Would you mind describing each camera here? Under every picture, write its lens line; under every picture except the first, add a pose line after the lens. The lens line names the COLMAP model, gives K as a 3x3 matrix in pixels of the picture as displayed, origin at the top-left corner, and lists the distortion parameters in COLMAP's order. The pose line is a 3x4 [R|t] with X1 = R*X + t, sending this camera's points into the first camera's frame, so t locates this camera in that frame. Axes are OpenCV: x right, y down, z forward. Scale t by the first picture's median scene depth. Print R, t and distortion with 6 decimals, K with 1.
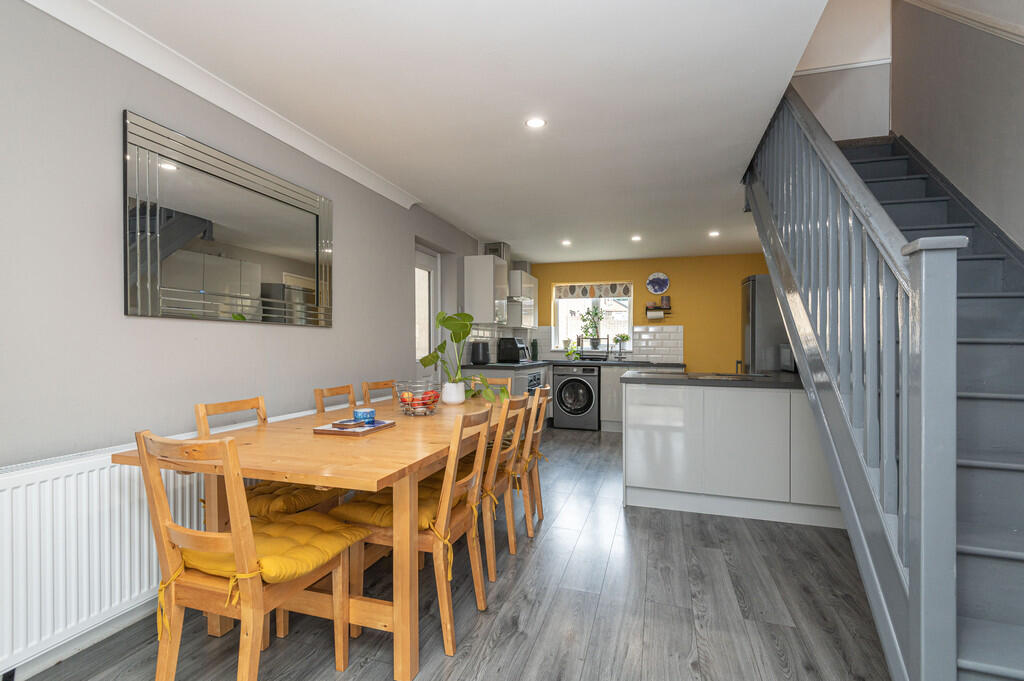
lens RADIAL K [[466.7, 0, 512.9], [0, 466.7, 345.2], [0, 0, 1]] dist [0.004444, 0.000283]
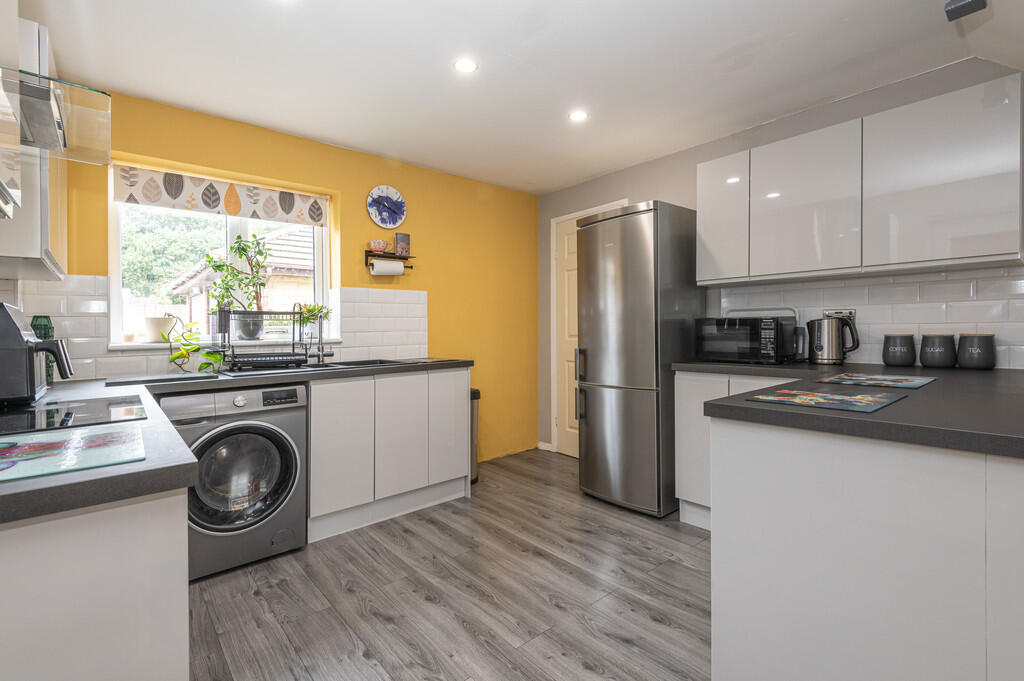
lens RADIAL K [[466.7, 0, 510.9], [0, 466.7, 326.0], [0, 0, 1]] dist [0.004444, 0.000283]
pose [[0.526452, -0.015343, 0.850066, -0.057155], [0.014941, 0.999850, 0.008794, -0.003338], [-0.850073, 0.008071, 0.526602, 0.606203]]
